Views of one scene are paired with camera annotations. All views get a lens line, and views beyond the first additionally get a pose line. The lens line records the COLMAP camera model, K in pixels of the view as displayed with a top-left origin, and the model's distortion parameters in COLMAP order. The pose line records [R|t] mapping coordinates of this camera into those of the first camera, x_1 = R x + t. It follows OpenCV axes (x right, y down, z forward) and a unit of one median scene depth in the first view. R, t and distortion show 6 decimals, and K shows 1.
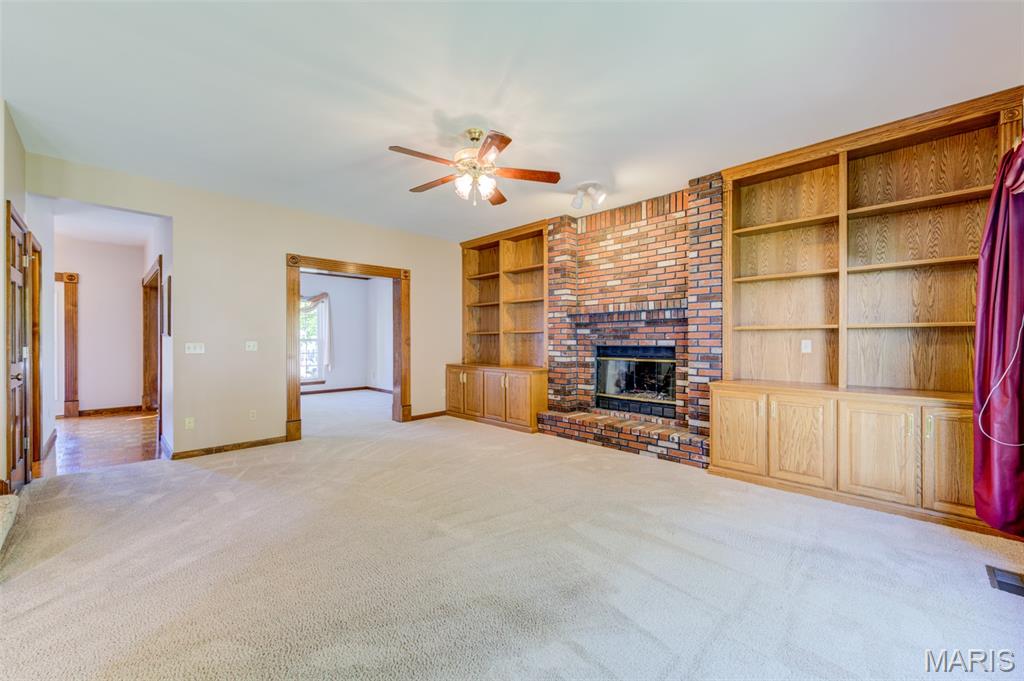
lens RADIAL K [[402.3, 0, 518.3], [0, 402.3, 341.9], [0, 0, 1]] dist [0.007586, -0.001354]
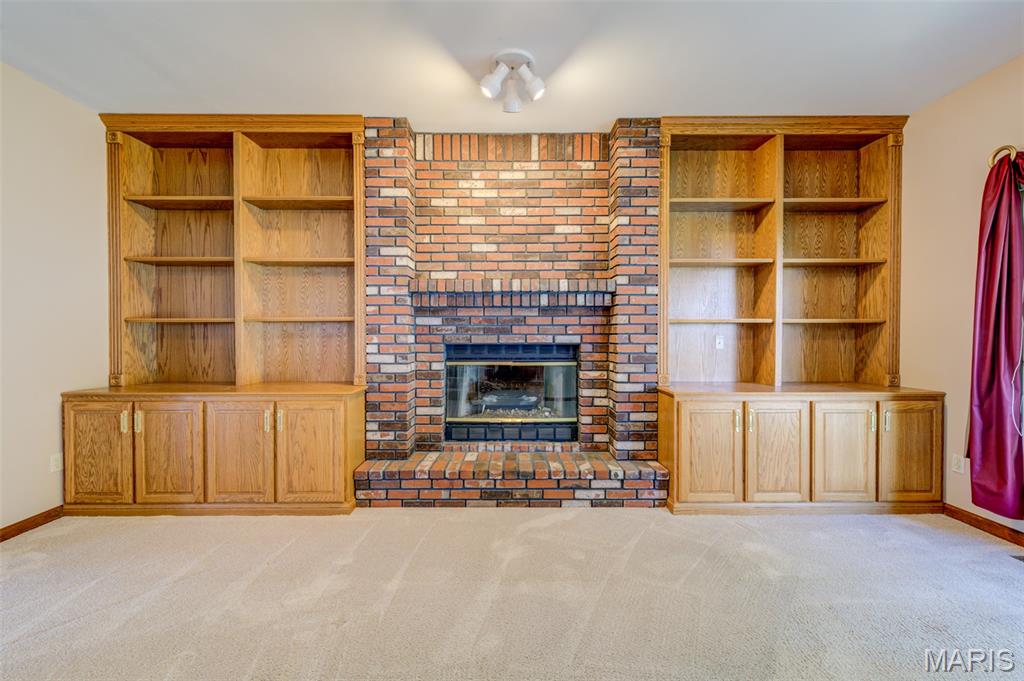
lens RADIAL K [[402.3, 0, 504.7], [0, 402.3, 338.6], [0, 0, 1]] dist [0.007586, -0.001354]
pose [[0.706510, -0.006310, 0.707675, -0.219258], [0.002073, 0.999974, 0.006847, -0.003516], [-0.707700, -0.003370, 0.706505, 0.554972]]
